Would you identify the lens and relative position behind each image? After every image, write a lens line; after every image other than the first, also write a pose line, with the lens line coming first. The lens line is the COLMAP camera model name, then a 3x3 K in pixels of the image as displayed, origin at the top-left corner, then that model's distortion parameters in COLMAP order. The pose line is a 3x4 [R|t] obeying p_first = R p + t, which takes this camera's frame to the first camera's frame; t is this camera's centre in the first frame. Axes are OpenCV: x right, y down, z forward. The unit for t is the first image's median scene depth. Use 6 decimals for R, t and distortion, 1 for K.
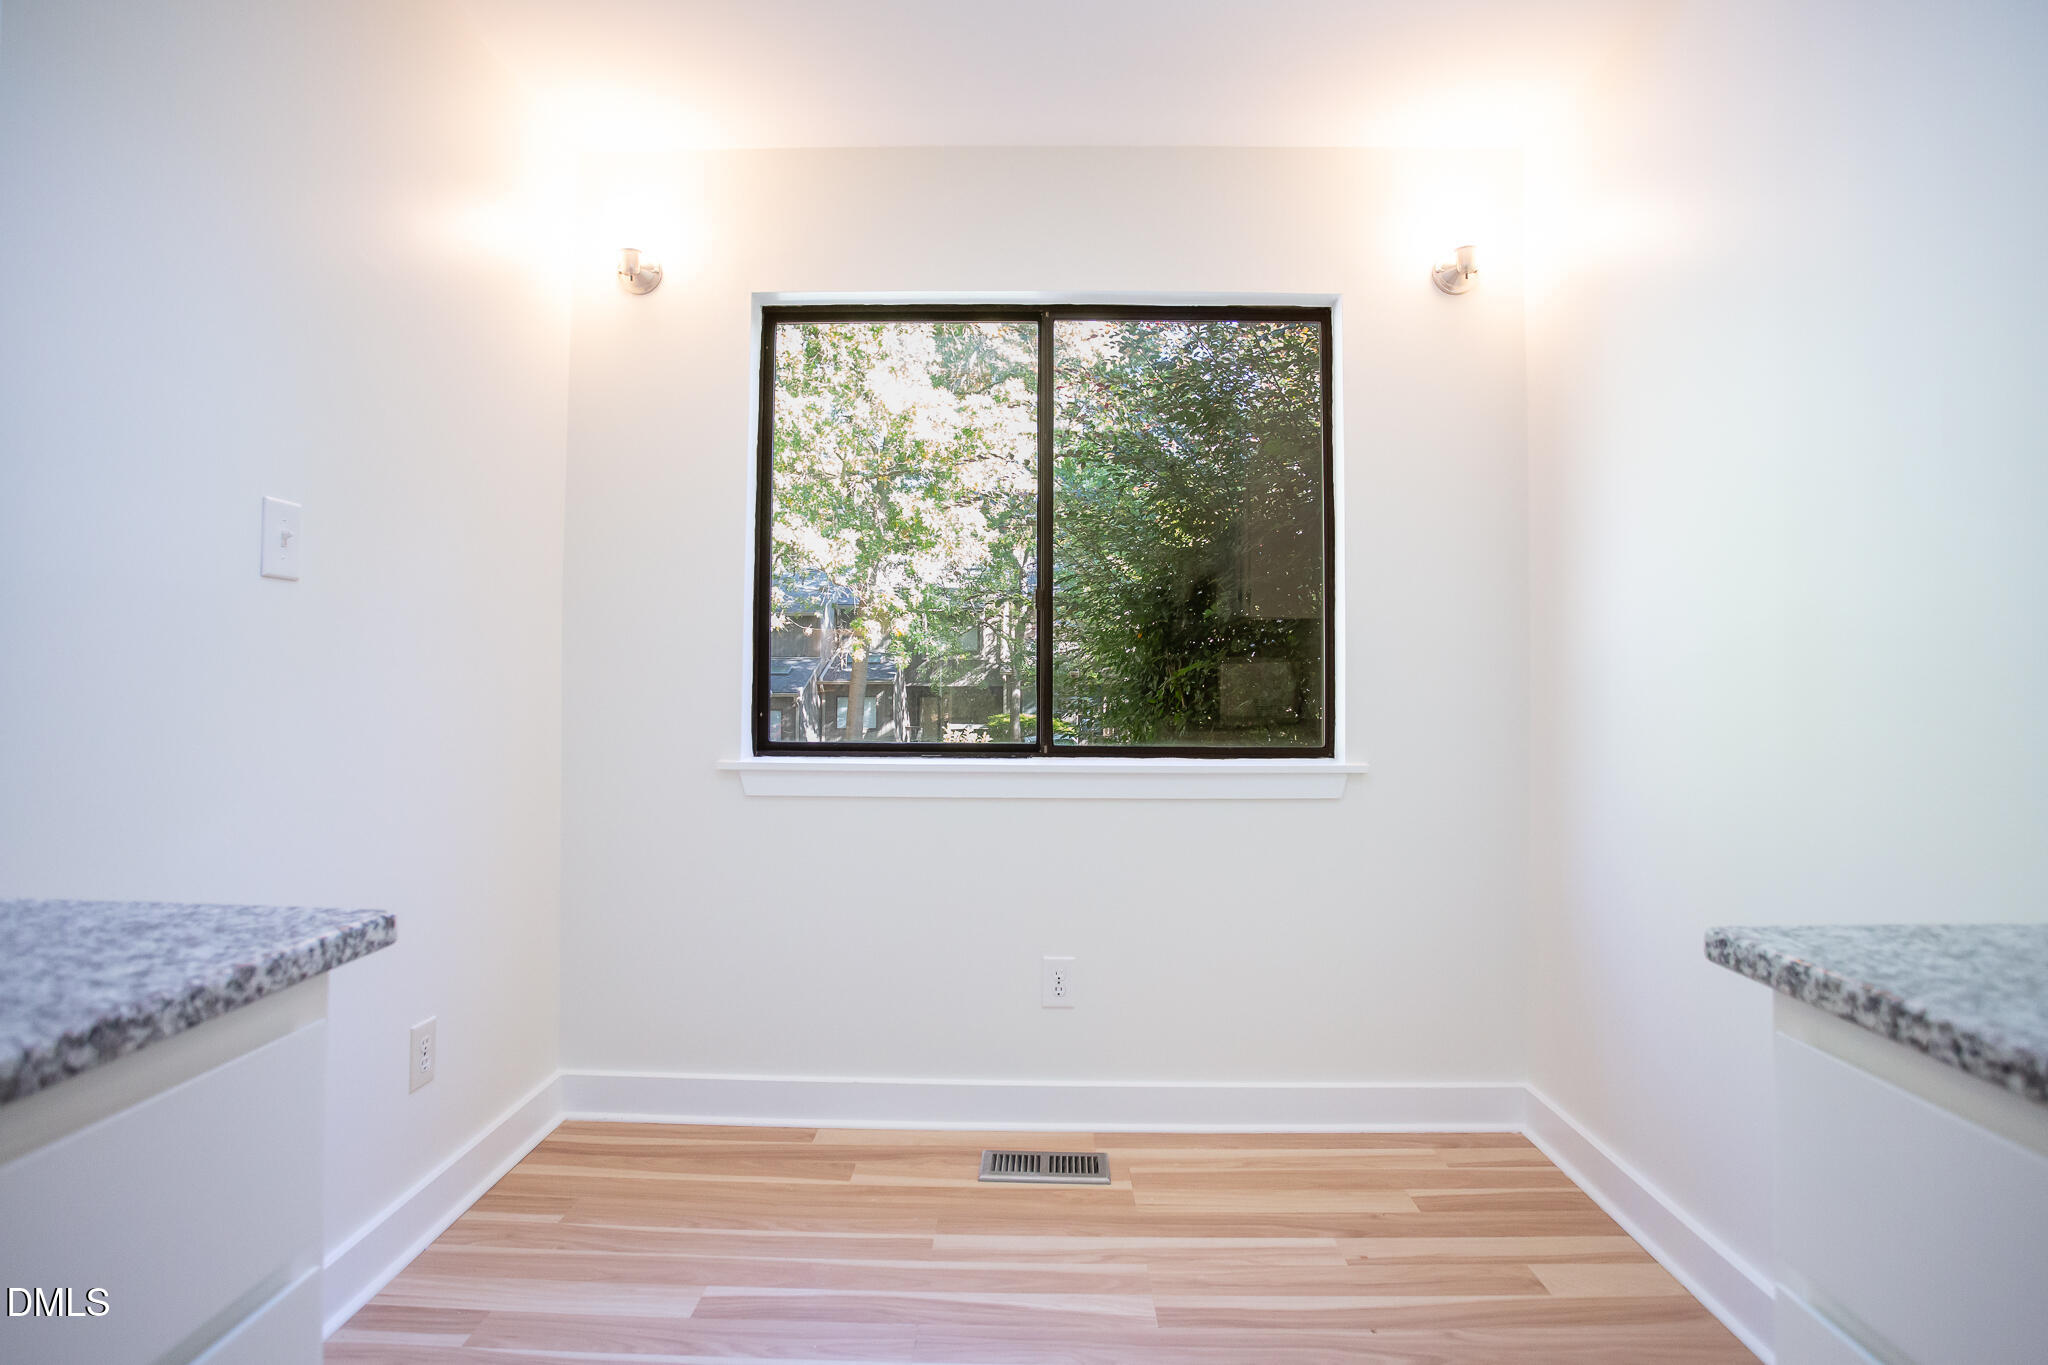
lens RADIAL K [[1061.2, 0, 1019.4], [0, 1061.2, 652.2], [0, 0, 1]] dist [-0.000608, 0.000254]
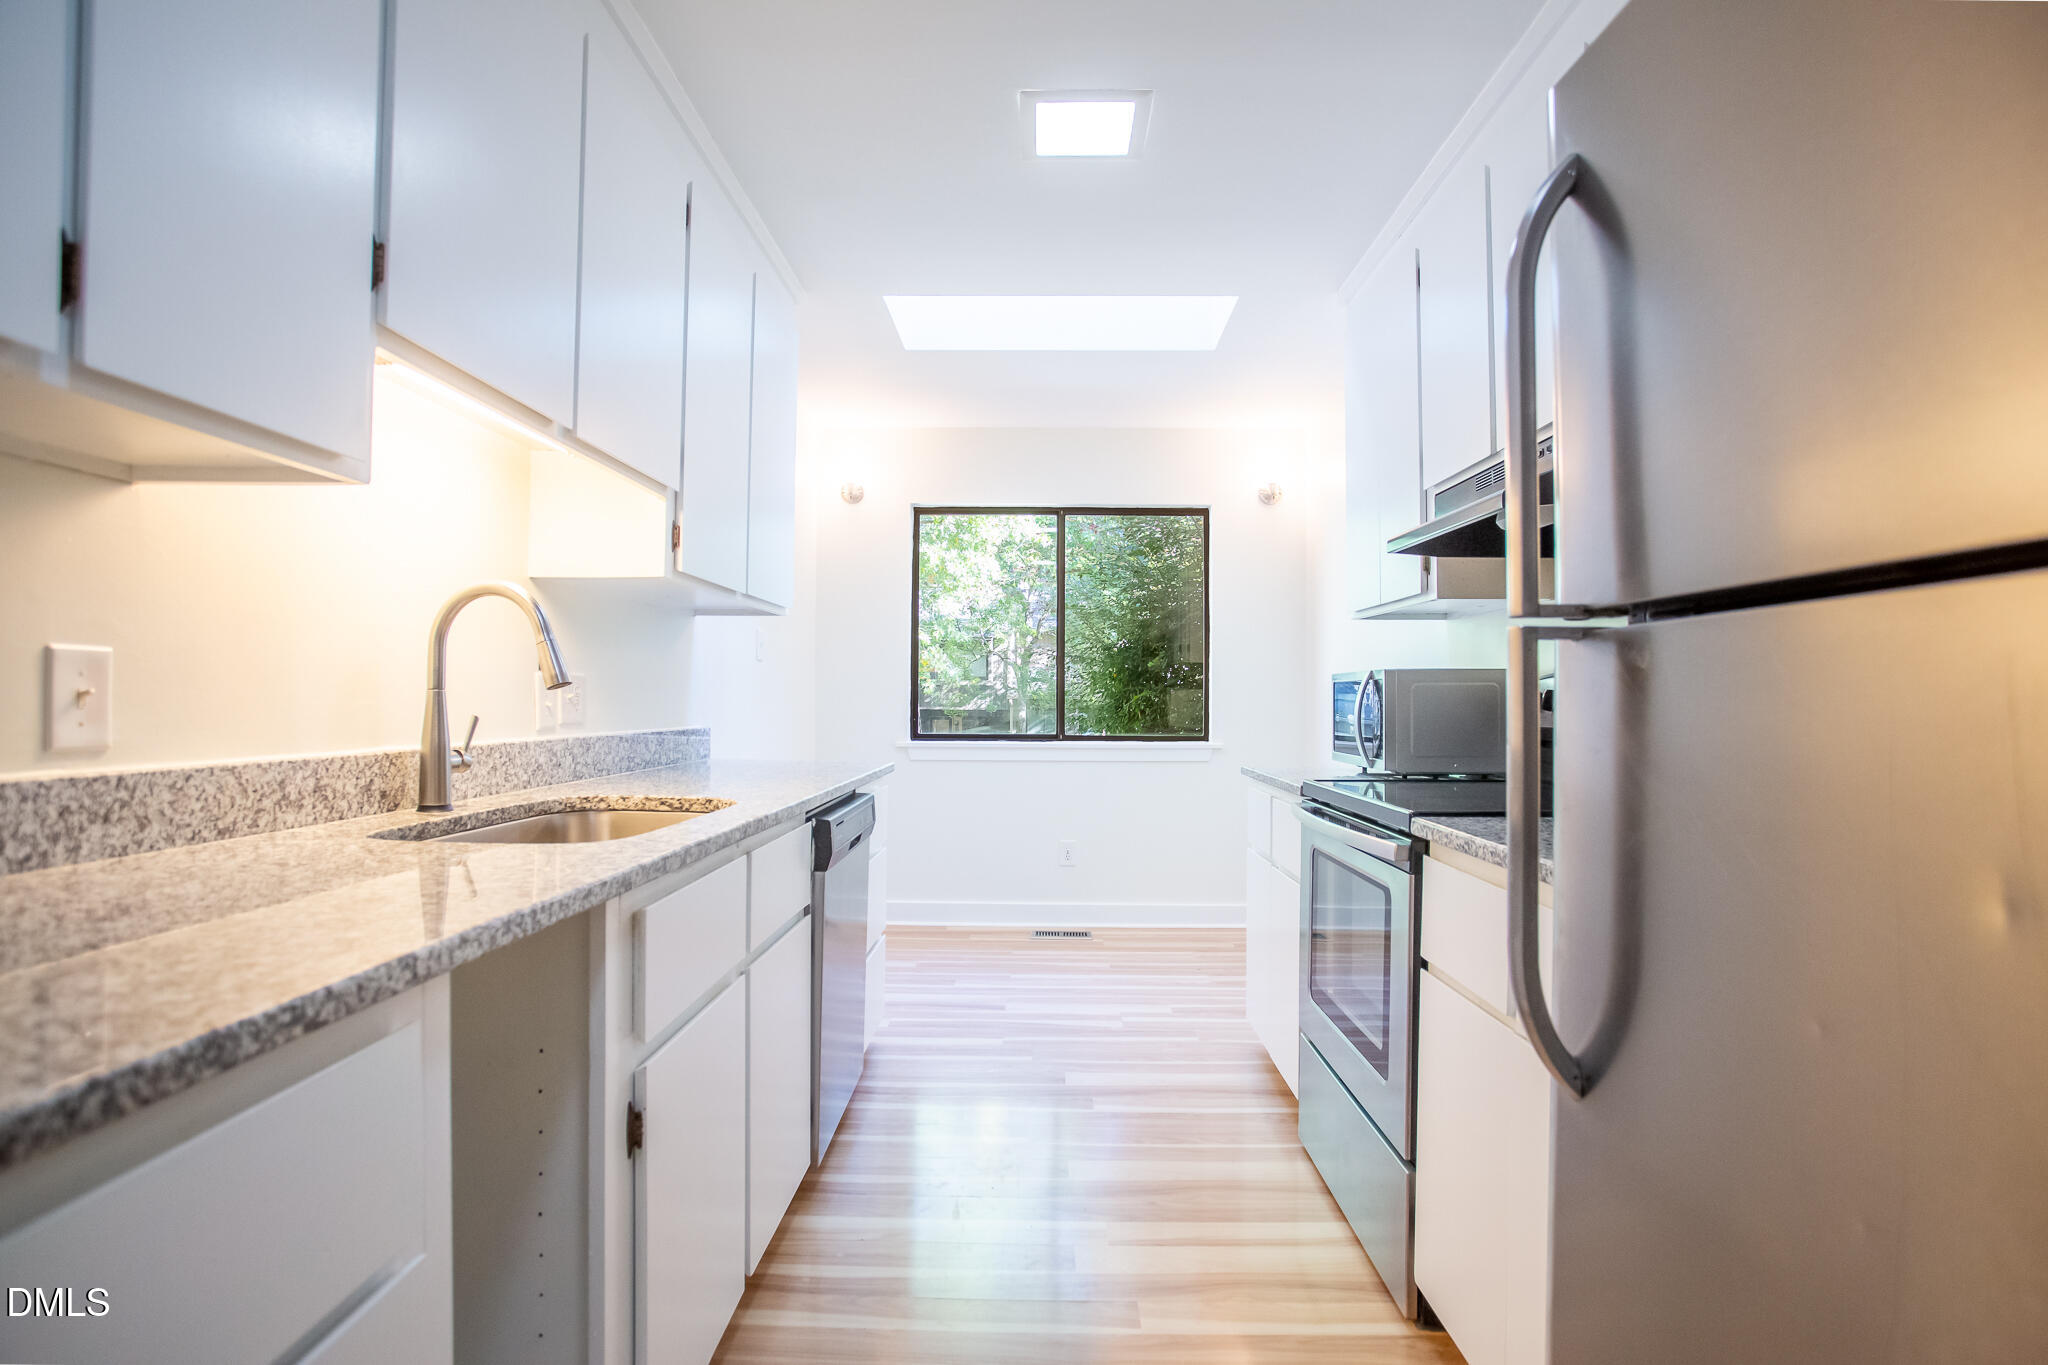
lens RADIAL K [[1019.4, 0, 1018.8], [0, 1019.4, 692.6], [0, 0, 1]] dist [-0.044234, 0.000605]
pose [[0.999992, 0.000988, -0.003909, -0.035872], [-0.000930, 0.999890, 0.014826, -0.014318], [0.003923, -0.014823, 0.999882, -0.688461]]
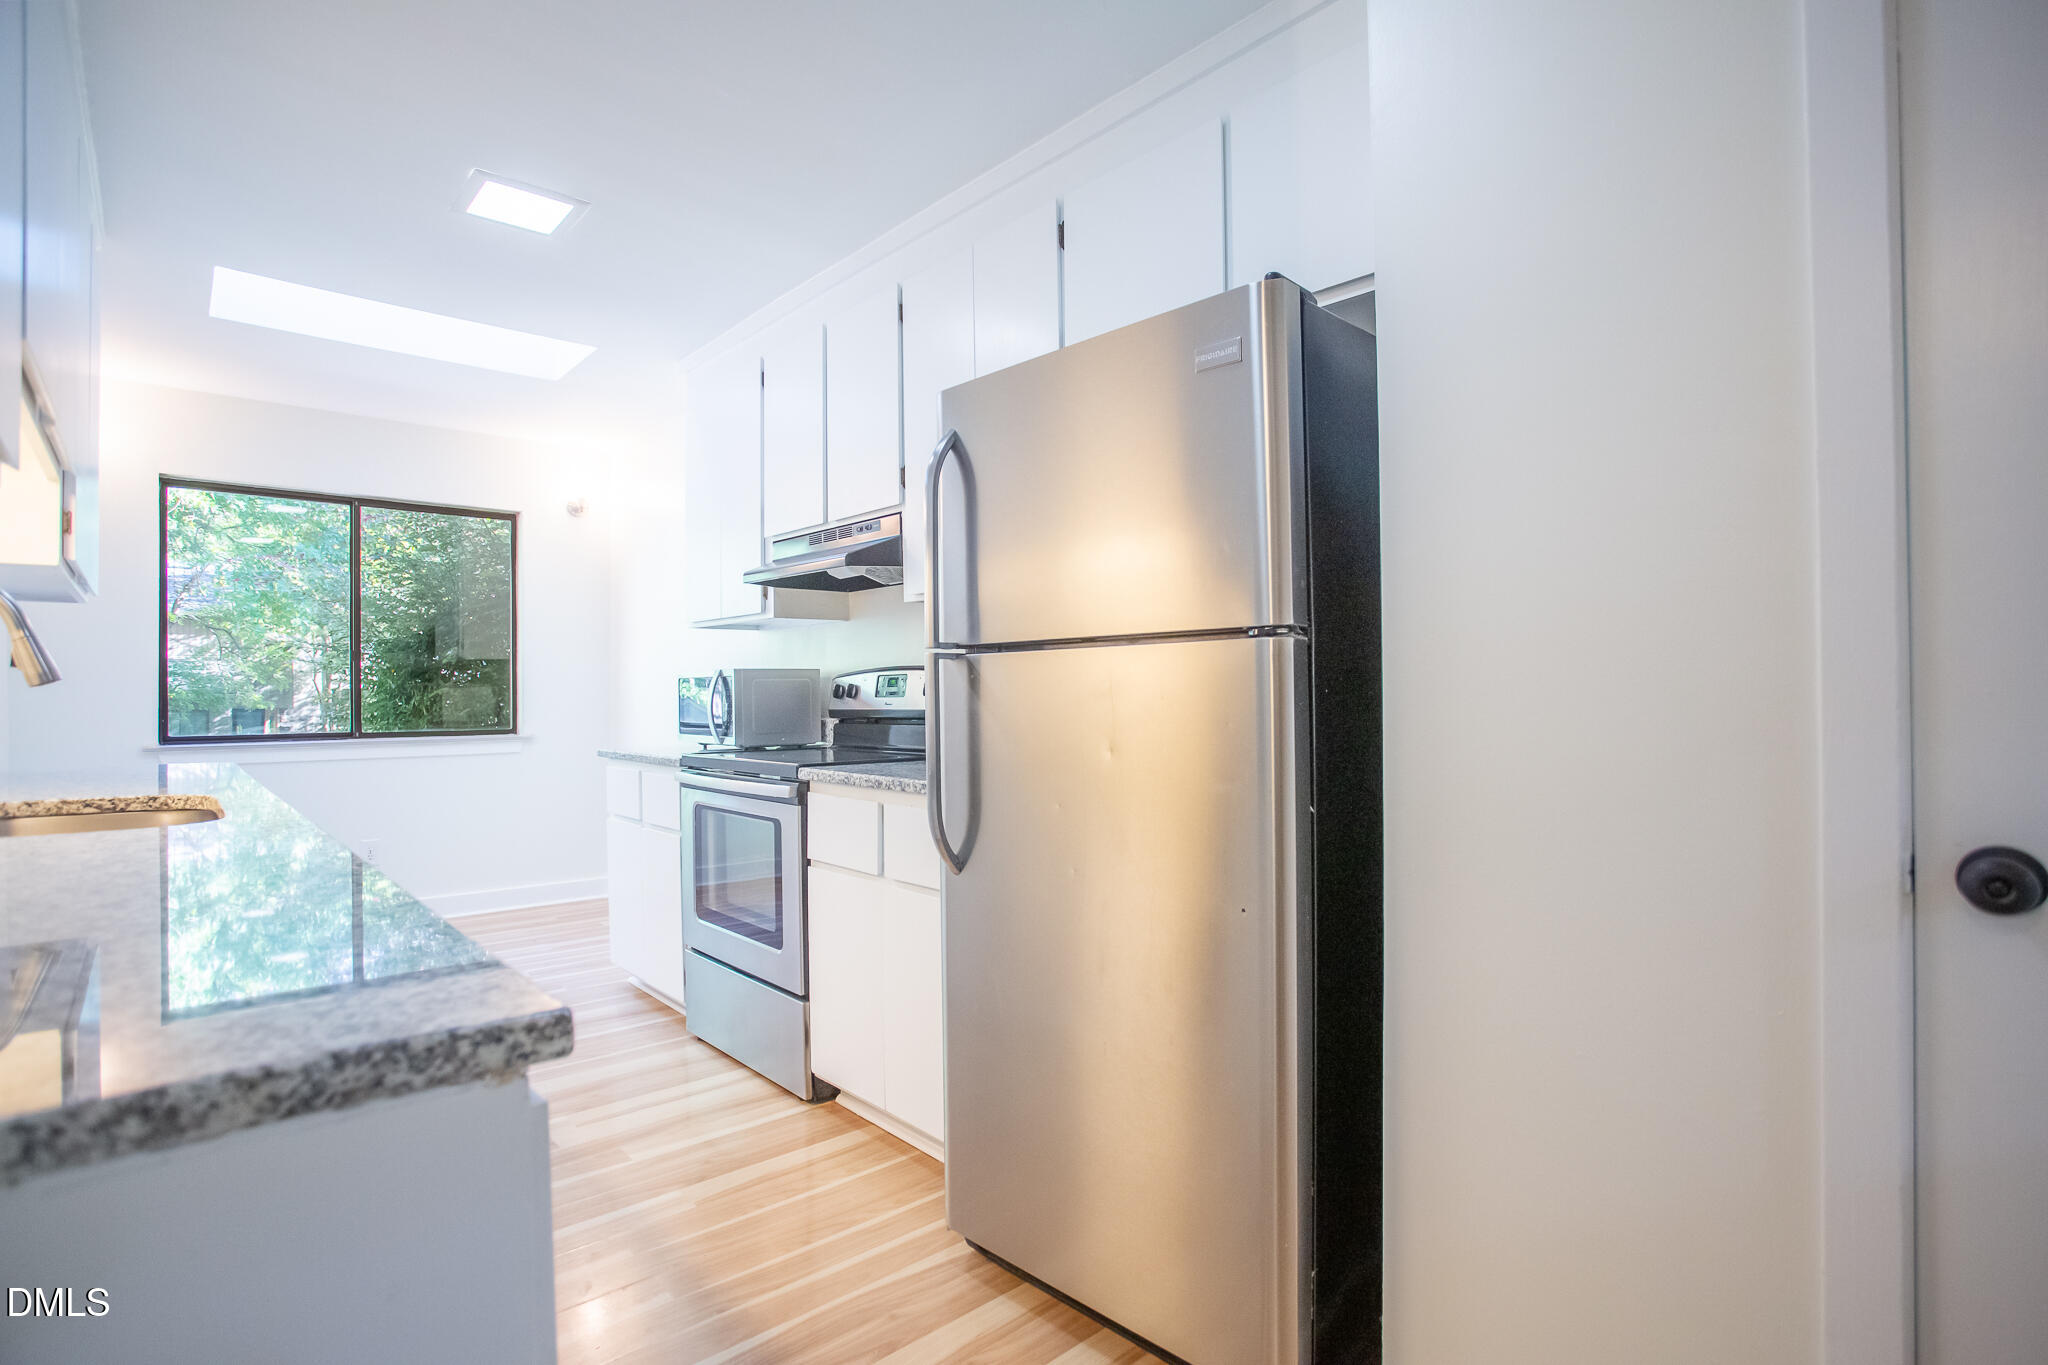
lens RADIAL K [[1001.6, 0, 1011.6], [0, 1001.6, 686.4], [0, 0, 1]] dist [-0.035923, 0.001381]
pose [[0.740752, -0.004944, 0.671760, -0.227329], [-0.003834, 0.999926, 0.011587, -0.015810], [-0.671767, -0.011159, 0.740678, -0.848712]]
